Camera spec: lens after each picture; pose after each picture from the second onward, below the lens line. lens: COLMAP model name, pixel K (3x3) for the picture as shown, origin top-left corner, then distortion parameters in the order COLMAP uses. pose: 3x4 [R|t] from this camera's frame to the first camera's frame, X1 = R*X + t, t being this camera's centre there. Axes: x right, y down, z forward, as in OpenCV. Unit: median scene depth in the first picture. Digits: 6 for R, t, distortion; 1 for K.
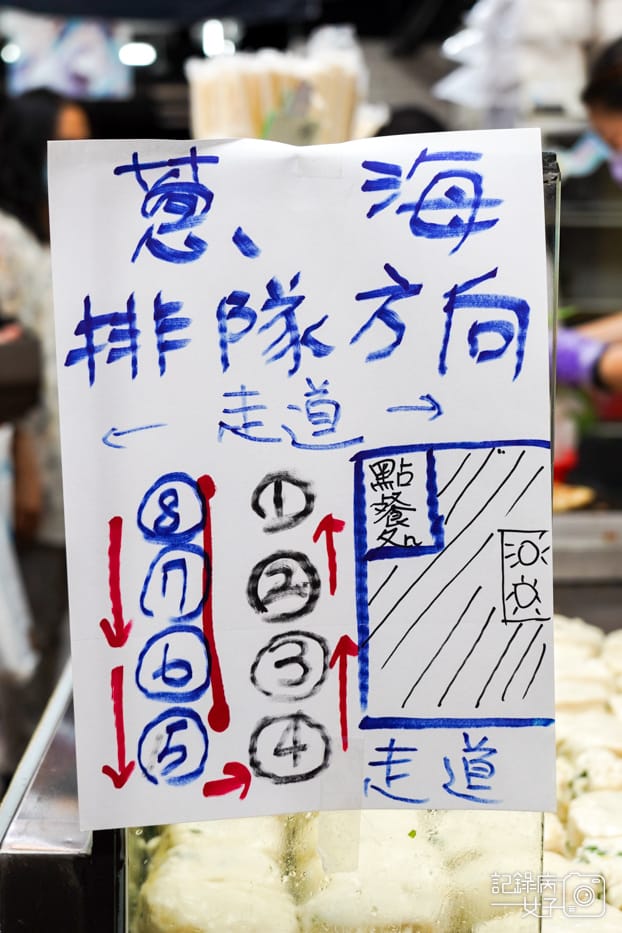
lens RADIAL K [[1837.5, 0, 311.0], [0, 1837.5, 466.5], [0, 0, 1]] dist [0.038737, -0.041599]
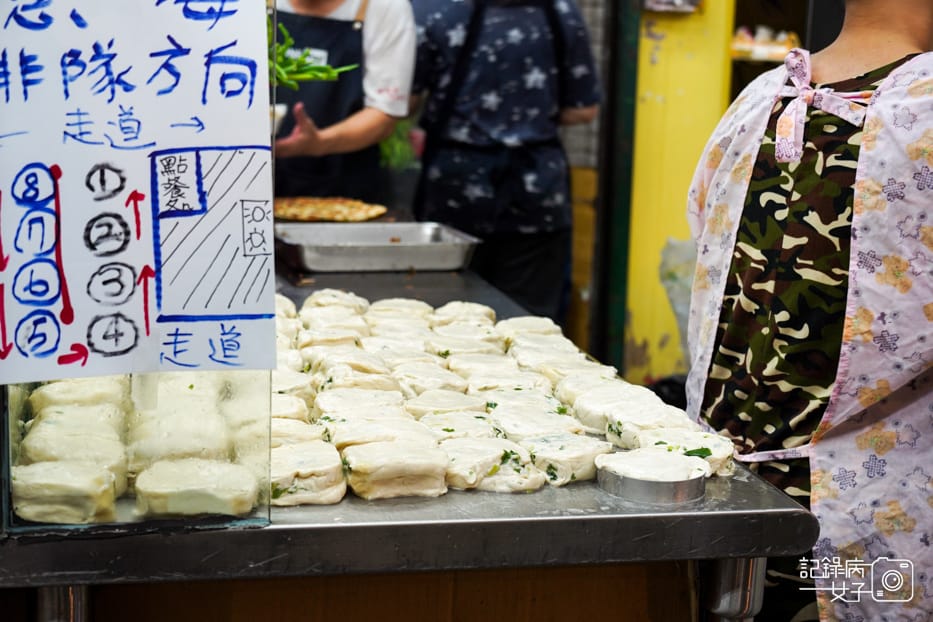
lens RADIAL K [[1398.6, 0, 466.5], [0, 1398.6, 311.0], [0, 0, 1]] dist [0.018289, -0.011447]
pose [[0.977246, -0.009693, 0.211888, 0.032967], [-0.009210, 0.996074, 0.088045, 0.021026], [-0.211910, -0.087993, 0.973320, -0.277879]]
